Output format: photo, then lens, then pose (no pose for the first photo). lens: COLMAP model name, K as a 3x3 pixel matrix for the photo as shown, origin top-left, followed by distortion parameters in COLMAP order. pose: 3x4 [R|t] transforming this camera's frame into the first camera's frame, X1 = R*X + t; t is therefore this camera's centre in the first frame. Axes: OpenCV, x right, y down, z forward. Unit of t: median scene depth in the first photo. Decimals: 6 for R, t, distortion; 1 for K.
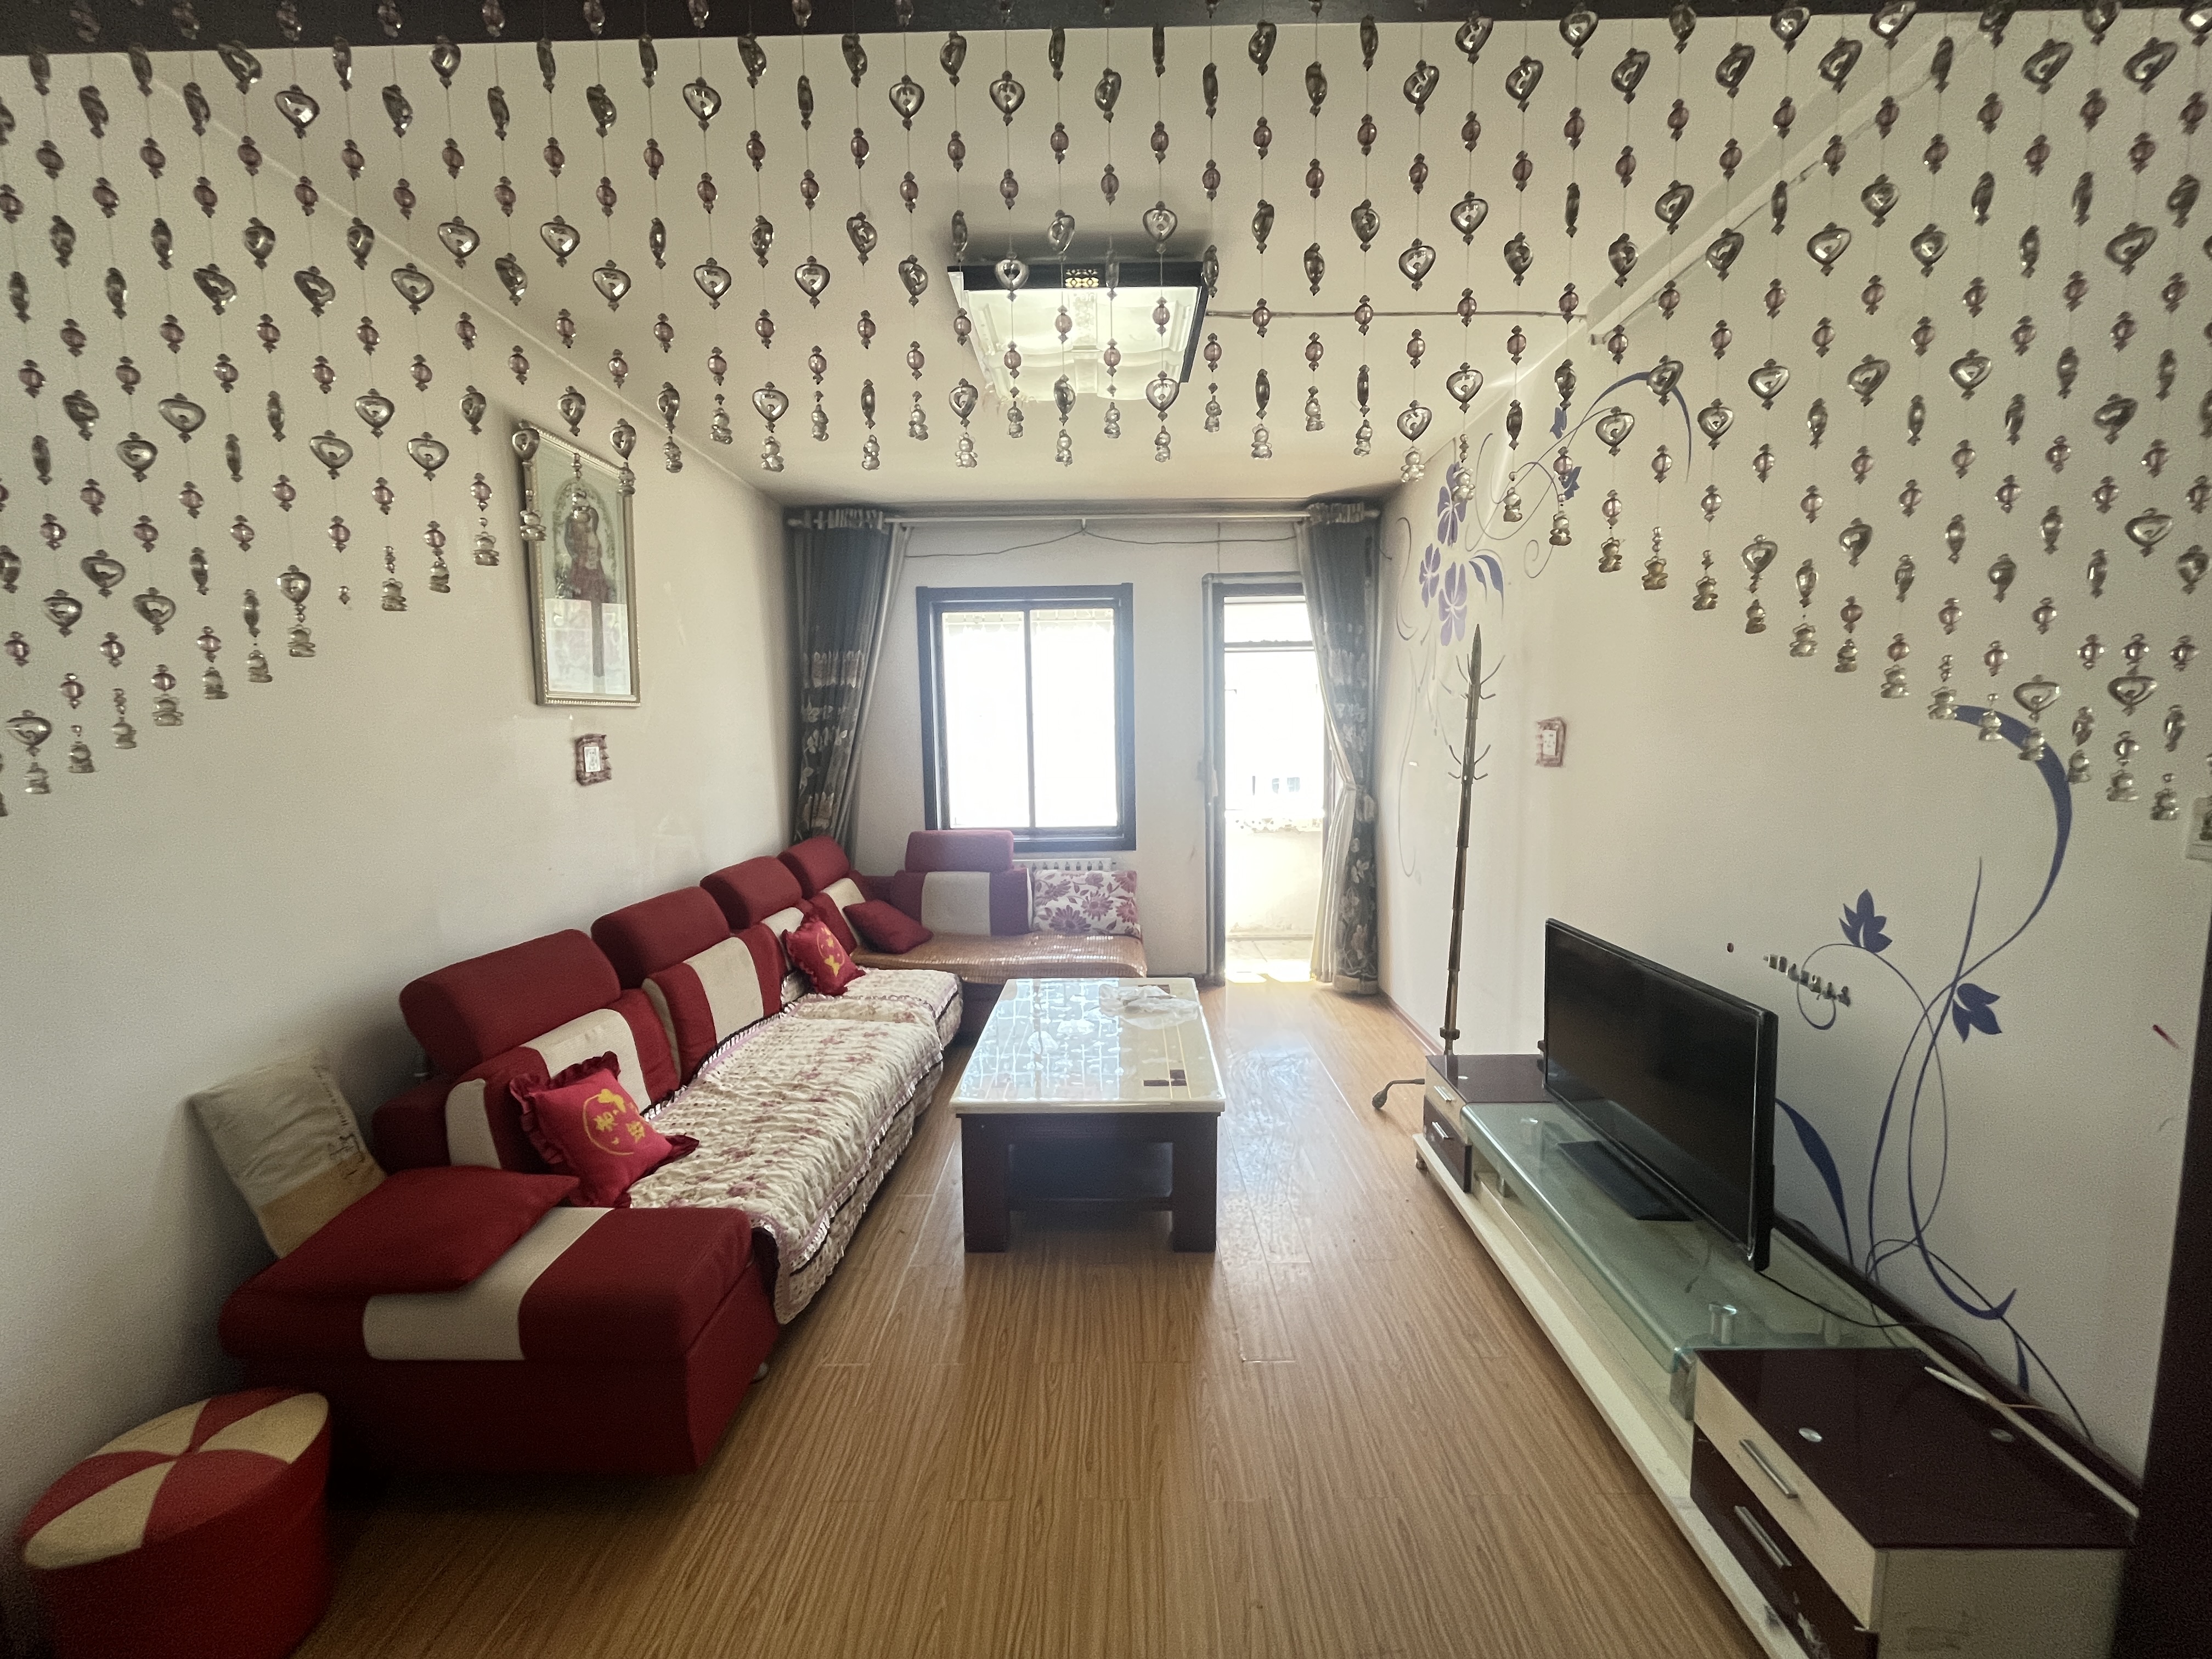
lens RADIAL K [[895.8, 0, 1103.9], [0, 895.8, 831.6], [0, 0, 1]] dist [-0.006486, -0.000245]
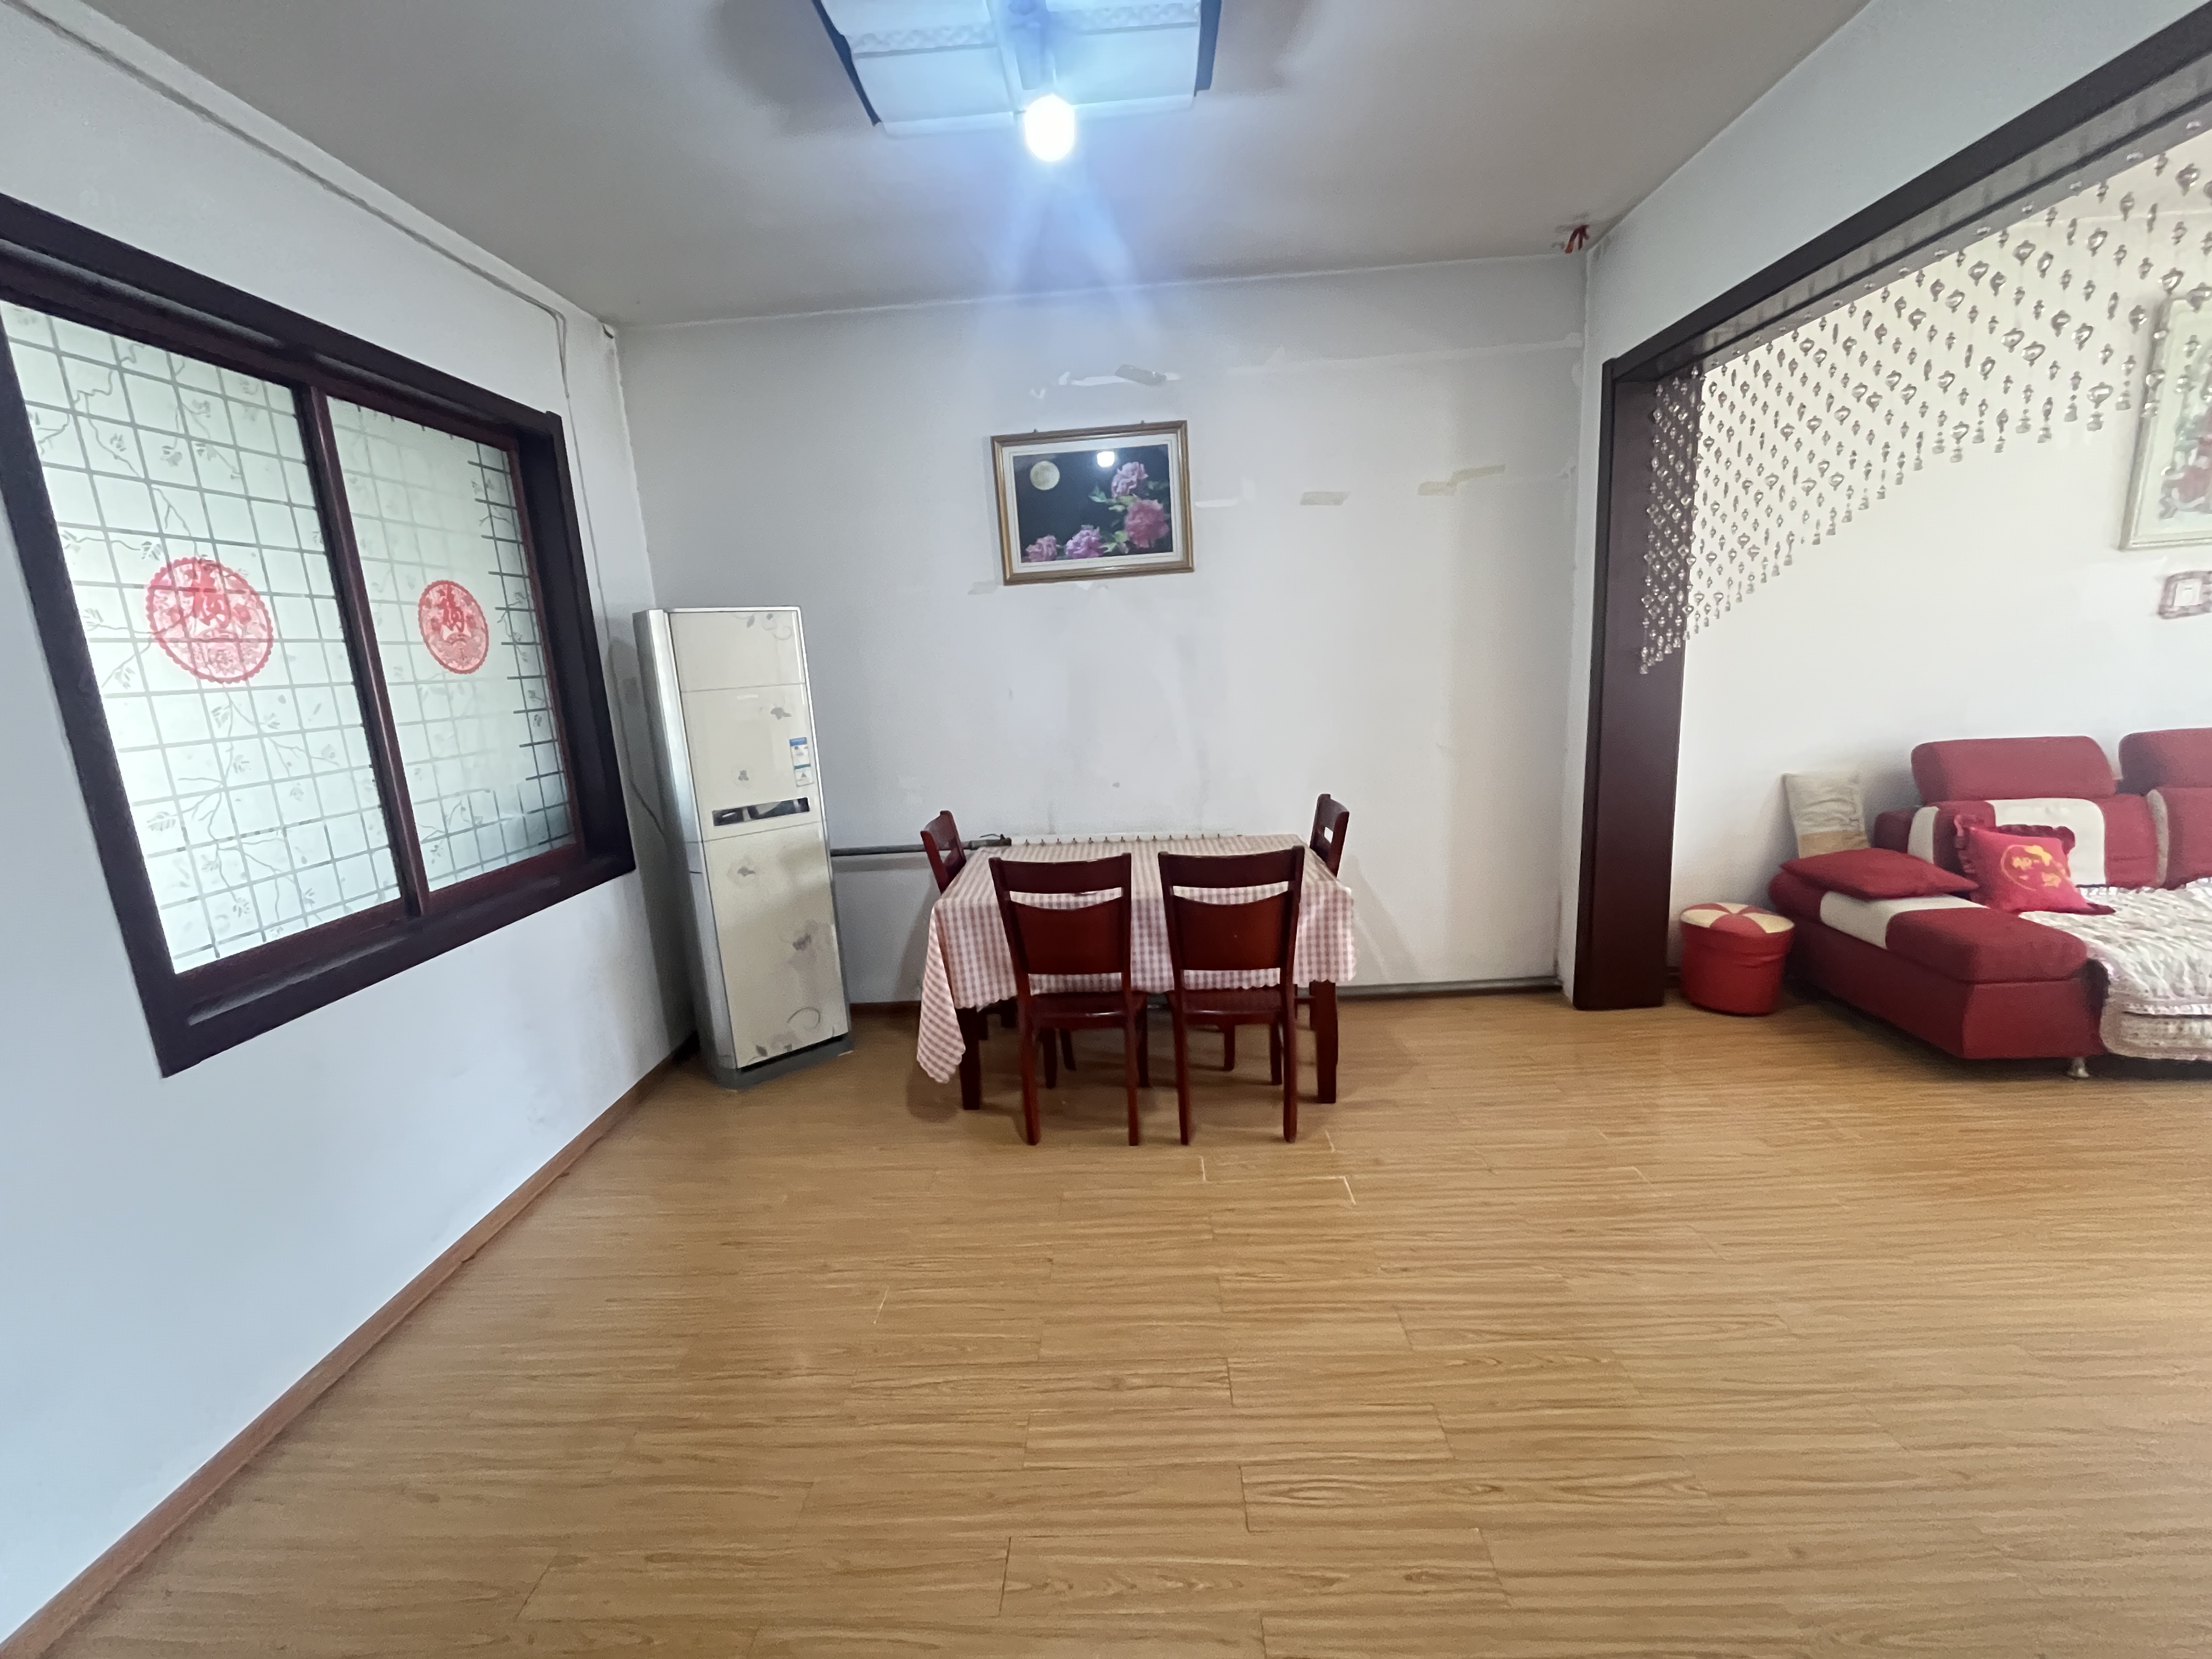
lens RADIAL K [[895.8, 0, 1103.9], [0, 895.8, 831.6], [0, 0, 1]] dist [-0.006486, -0.000245]
pose [[-0.029000, 0.214550, -0.976282, 0.850762], [-0.047691, 0.975284, 0.215748, 0.045820], [0.998441, 0.052817, -0.018051, -0.423383]]
